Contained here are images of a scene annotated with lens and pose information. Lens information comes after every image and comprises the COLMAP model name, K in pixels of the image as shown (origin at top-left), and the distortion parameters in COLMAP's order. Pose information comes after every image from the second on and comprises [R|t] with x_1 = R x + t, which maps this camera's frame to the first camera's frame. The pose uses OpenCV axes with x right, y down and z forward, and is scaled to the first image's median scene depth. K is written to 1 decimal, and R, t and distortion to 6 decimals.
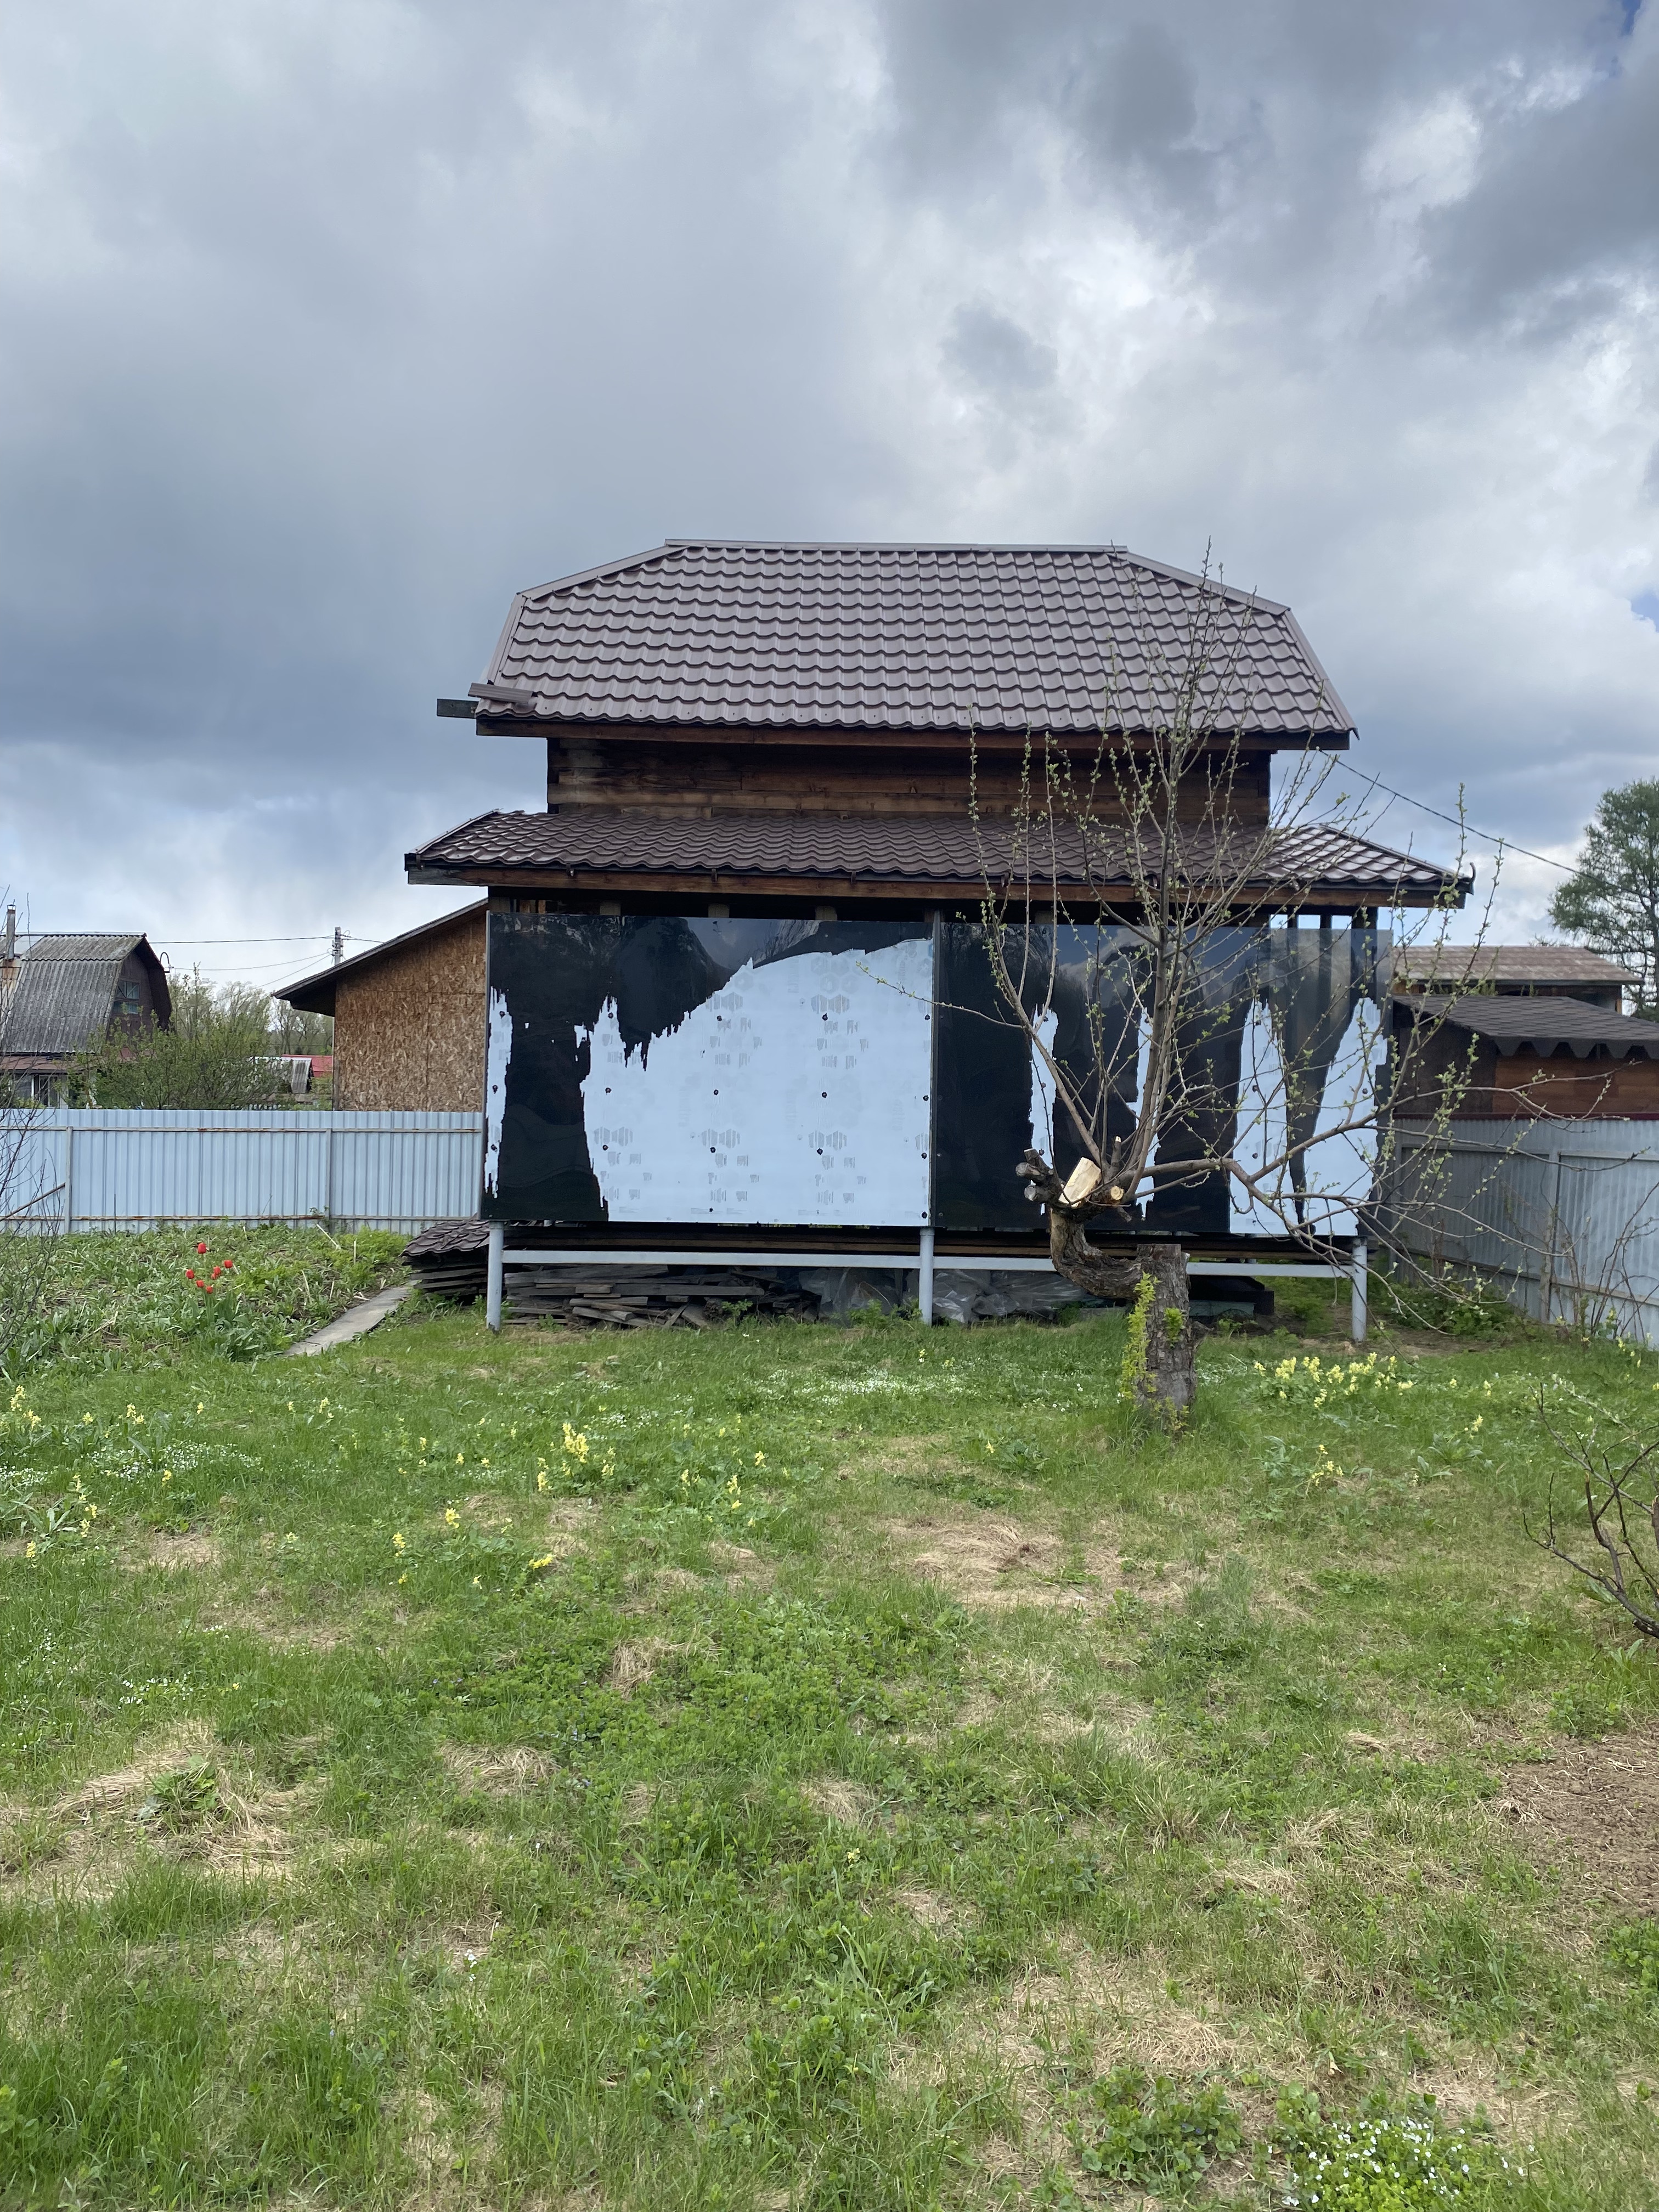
lens RADIAL K [[1683.4, 0, 829.5], [0, 1683.4, 1106.0], [0, 0, 1]] dist [0.006339, 0.005952]
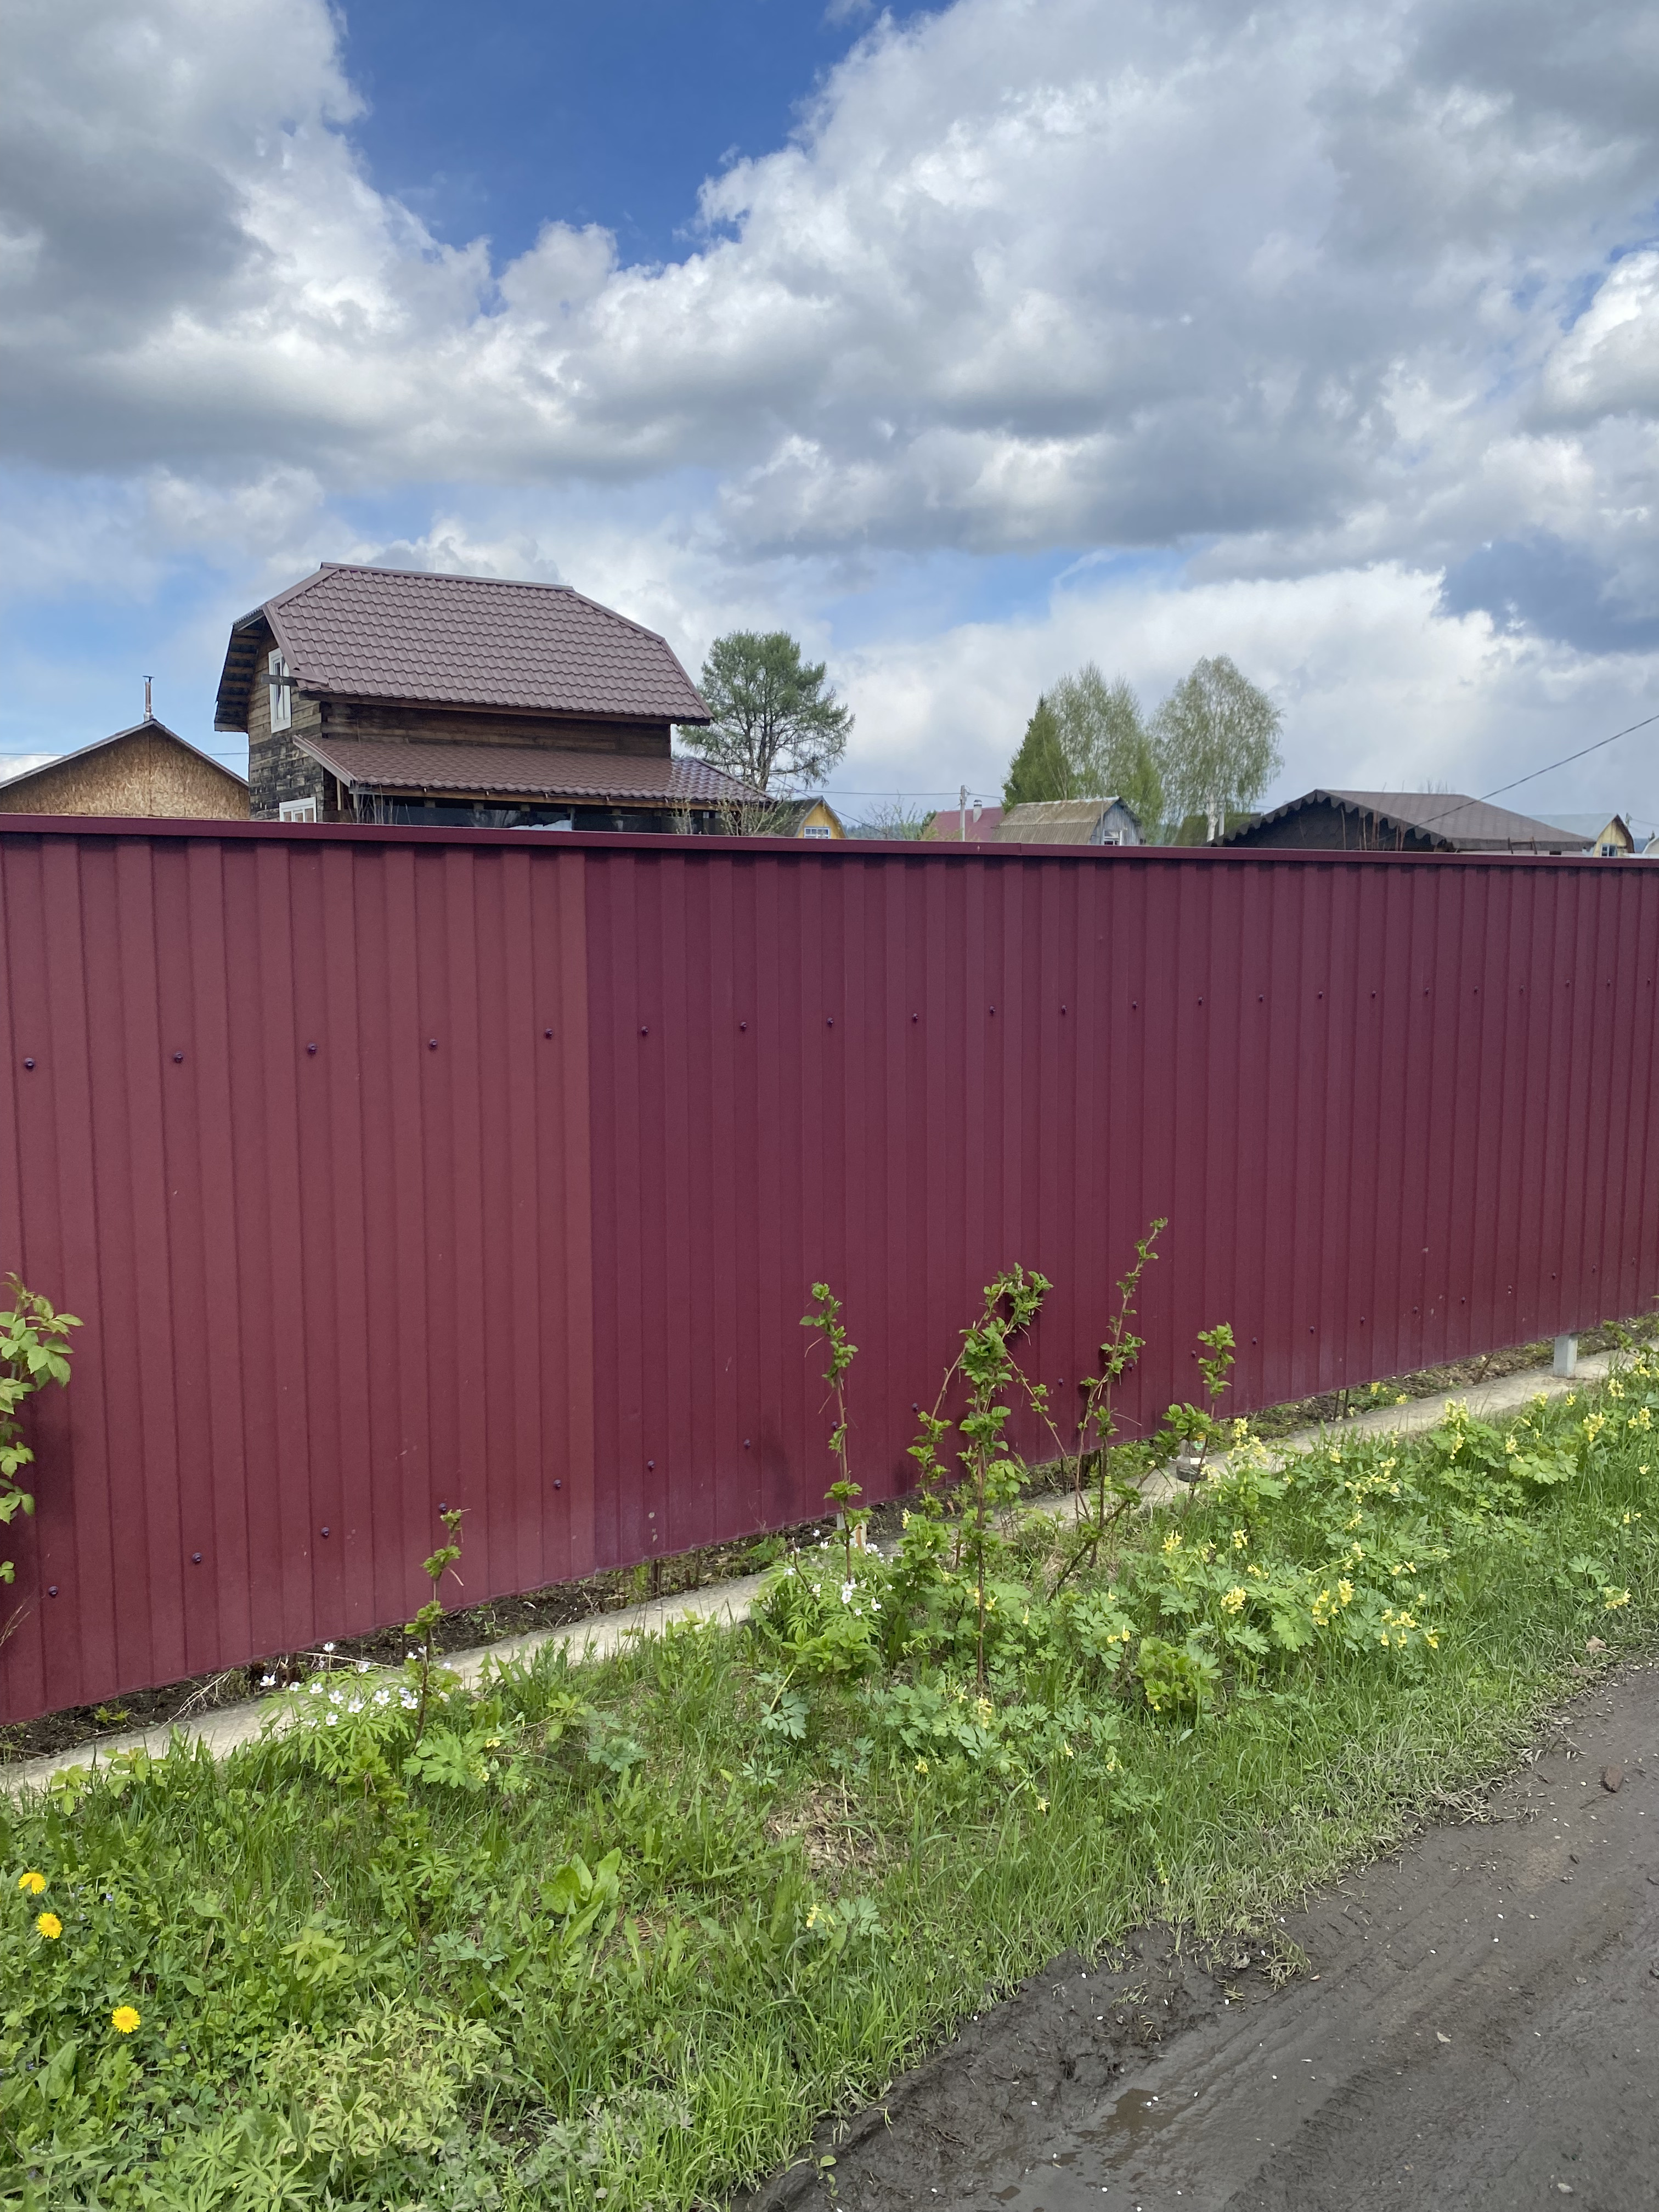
lens RADIAL K [[1683.4, 0, 829.5], [0, 1683.4, 1106.0], [0, 0, 1]] dist [0.006339, 0.005952]
pose [[0.871208, -0.086936, 0.483155, -0.656793], [0.027534, 0.991299, 0.128721, 0.019661], [-0.490141, -0.098839, 0.866021, -1.085202]]
